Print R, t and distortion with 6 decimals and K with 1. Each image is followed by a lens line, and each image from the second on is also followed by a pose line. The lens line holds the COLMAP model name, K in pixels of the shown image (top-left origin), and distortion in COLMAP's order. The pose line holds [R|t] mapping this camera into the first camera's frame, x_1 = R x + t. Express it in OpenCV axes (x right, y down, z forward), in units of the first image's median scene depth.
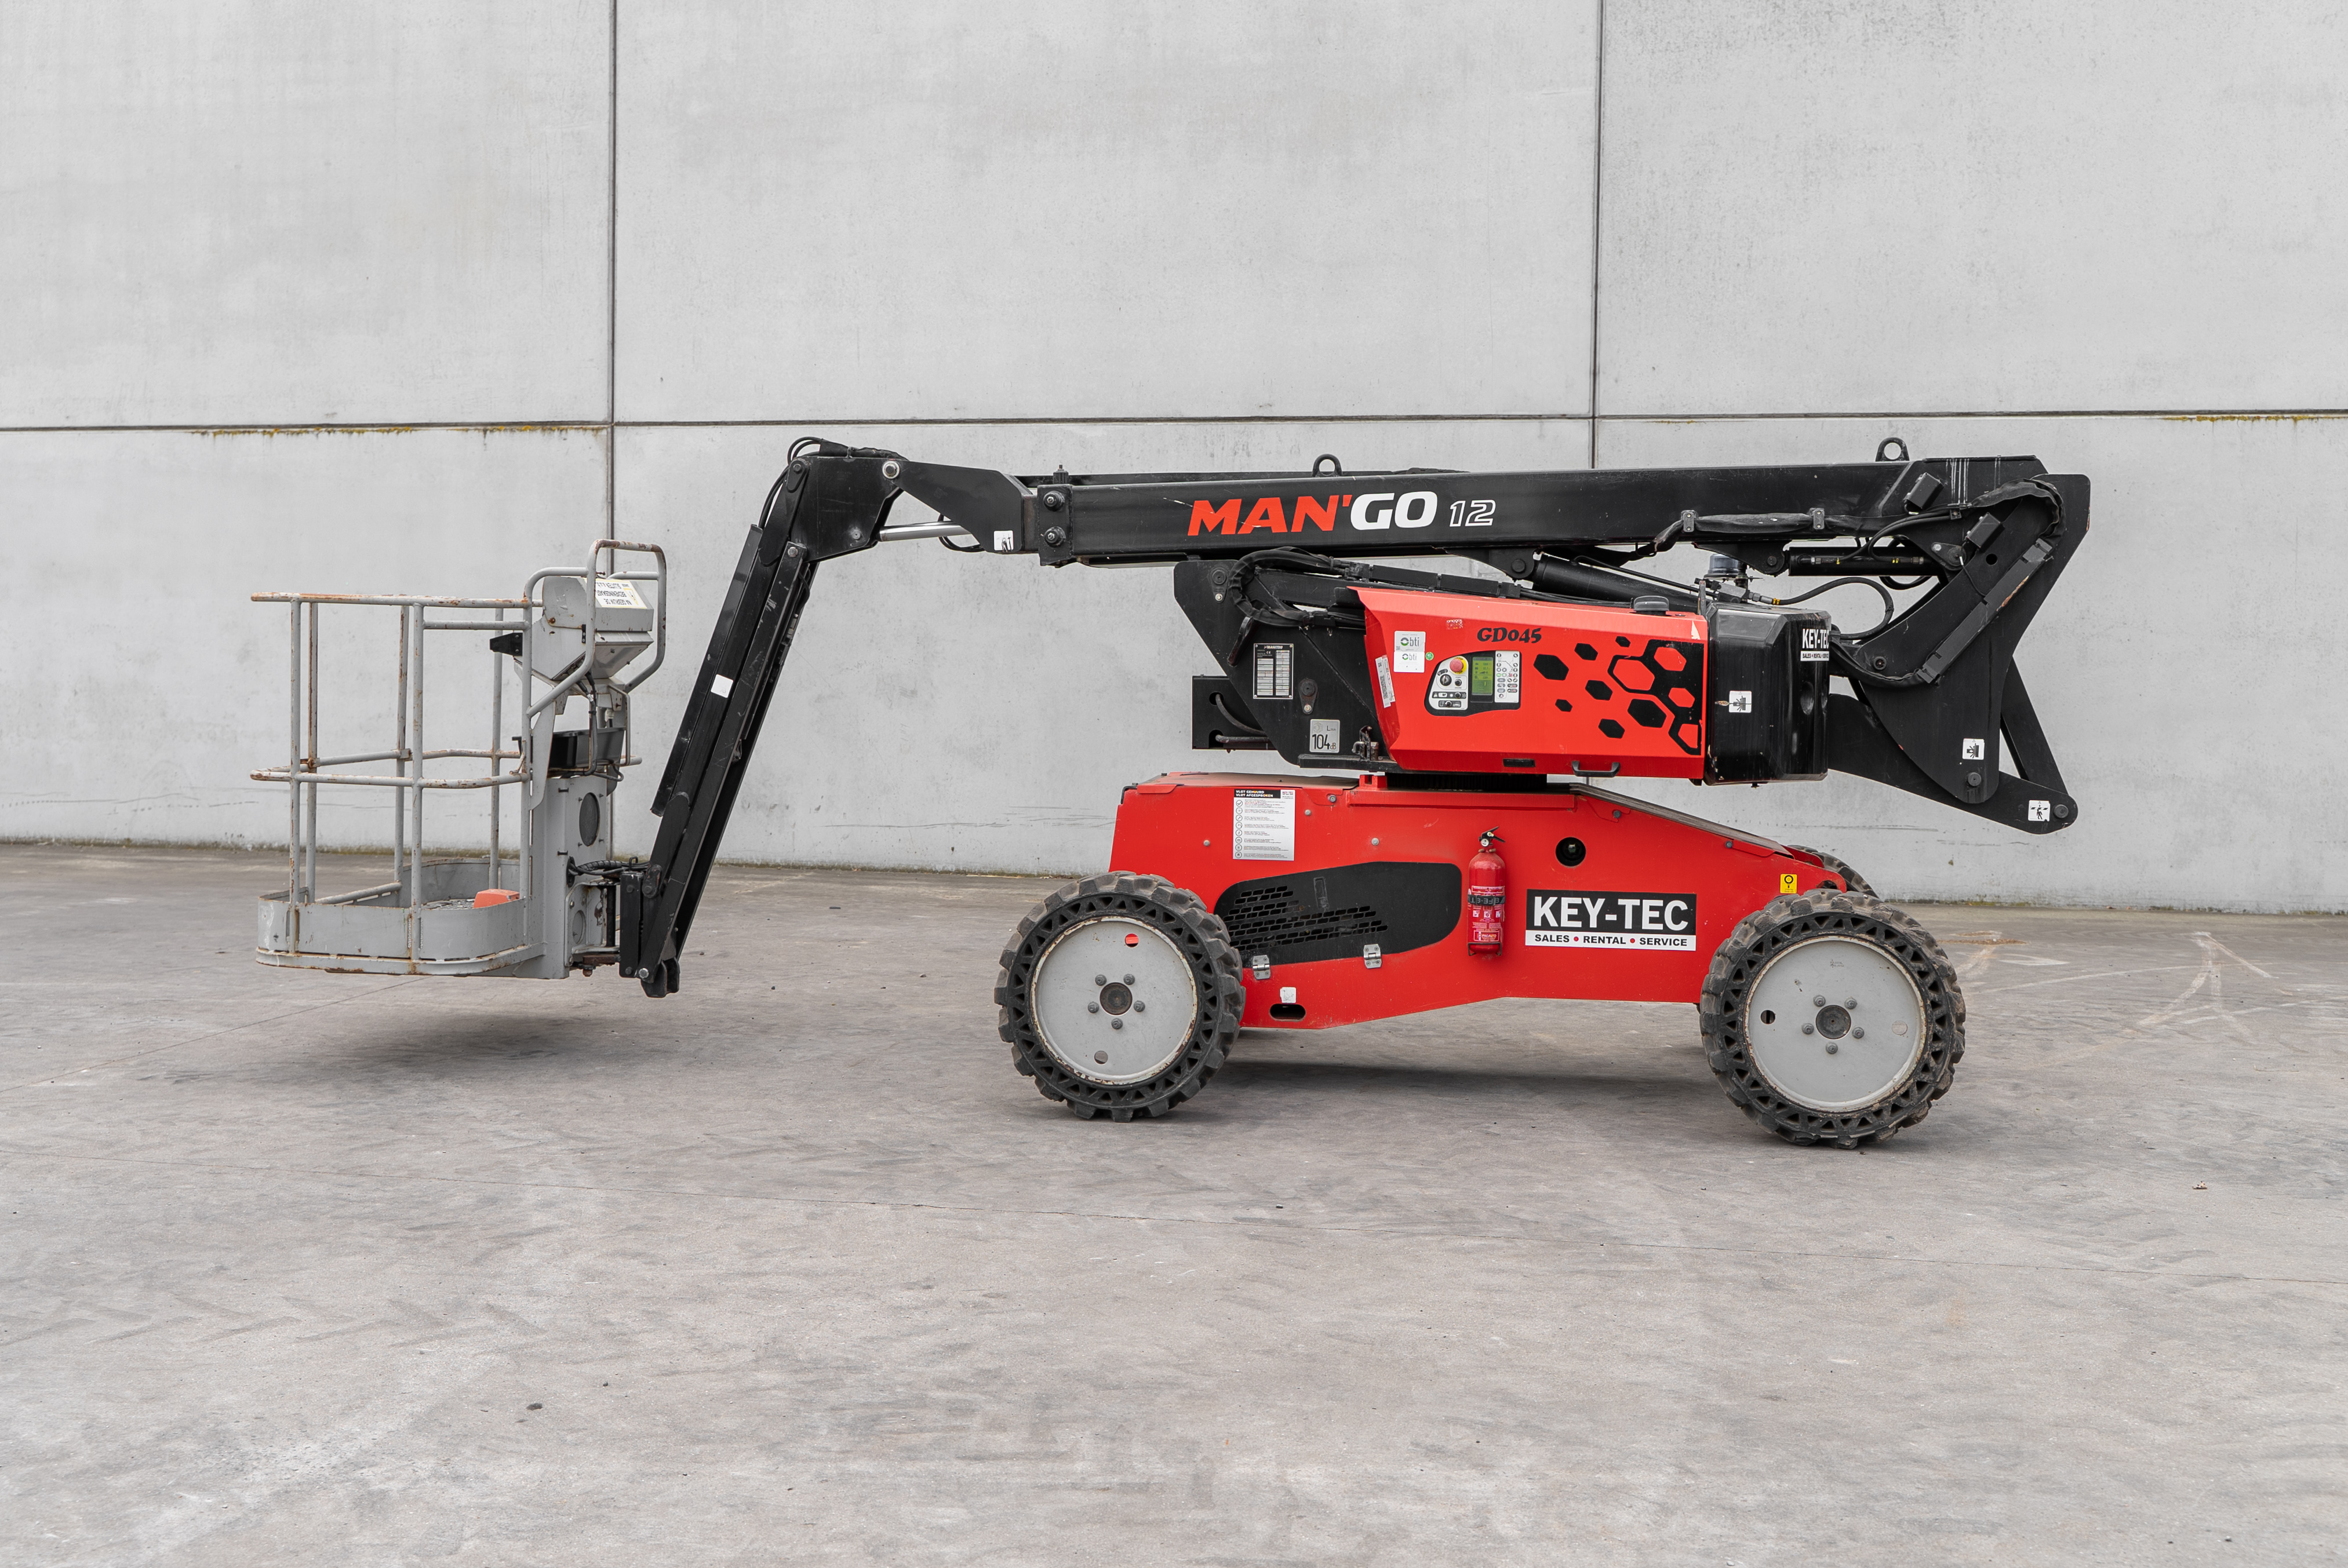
lens RADIAL K [[2412.9, 0, 1180.4], [0, 2412.9, 753.6], [0, 0, 1]] dist [-0.005739, 0.000000]
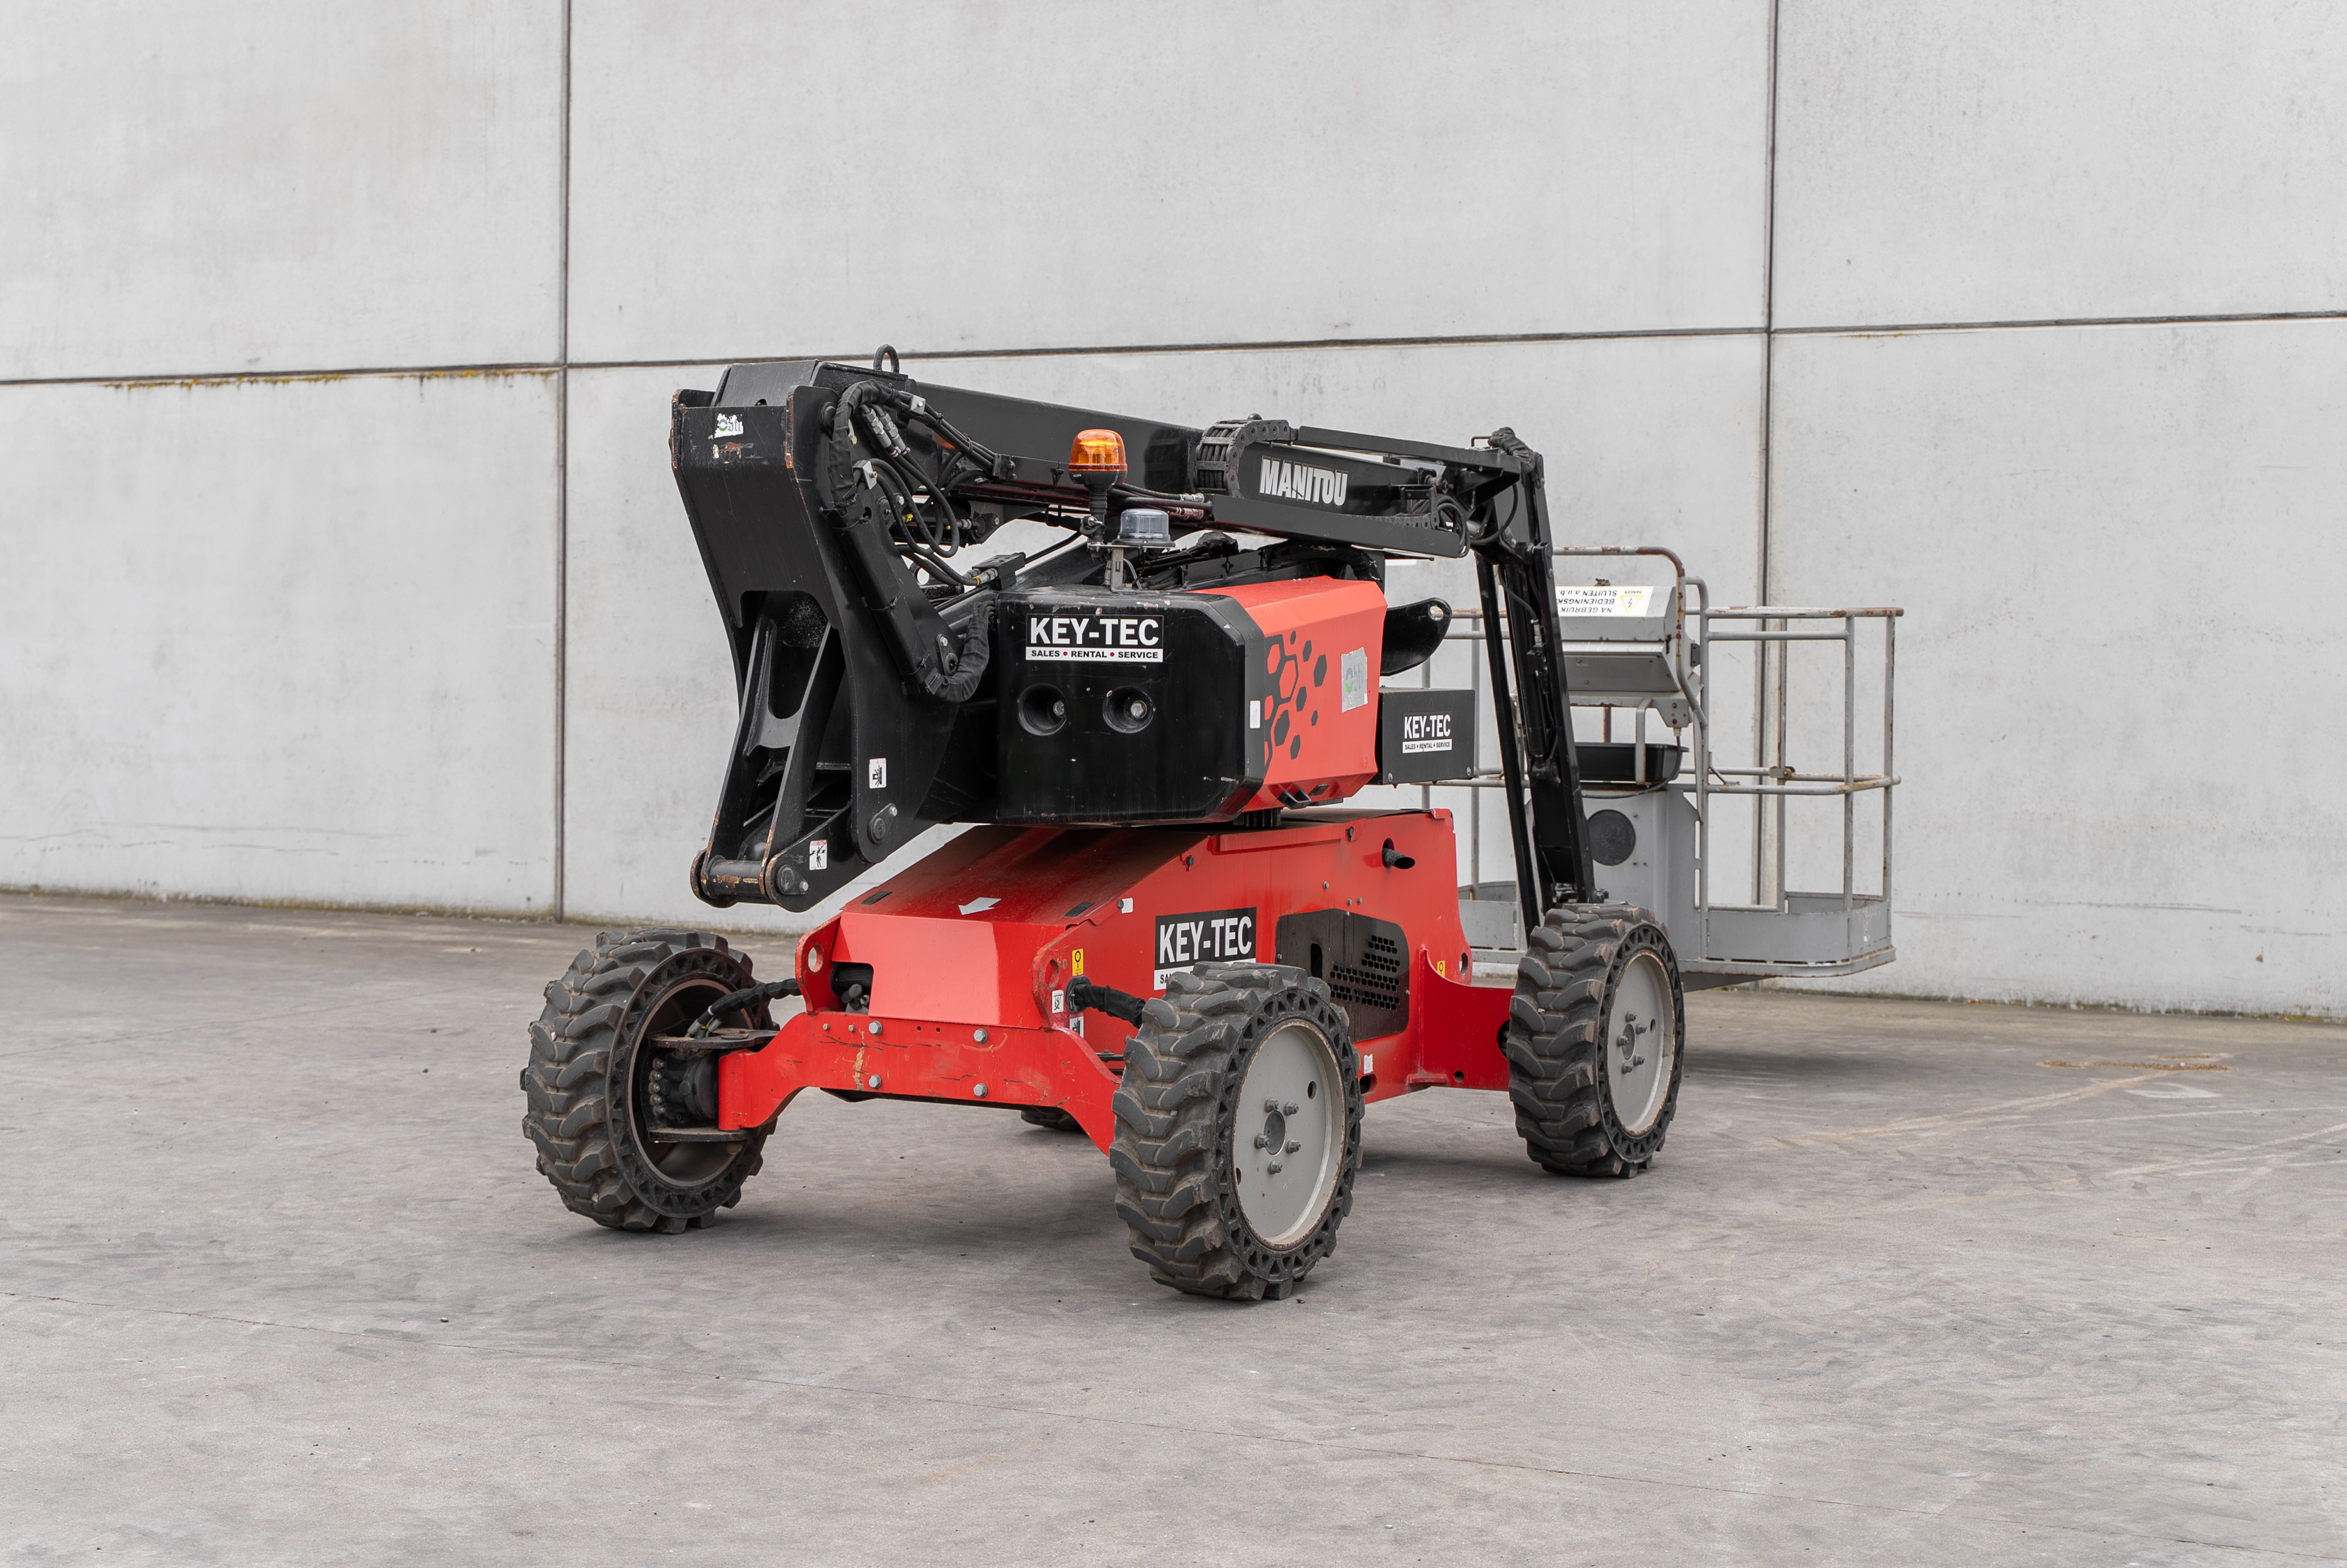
lens RADIAL K [[3435.6, 0, 1170.9], [0, 3435.6, 787.3], [0, 0, 1]] dist [-0.001870, 0.000000]
pose [[0.970284, 0.009536, -0.241779, 0.260297], [-0.010551, 0.999940, -0.002905, 0.001900], [0.241737, 0.005370, 0.970327, -0.042147]]
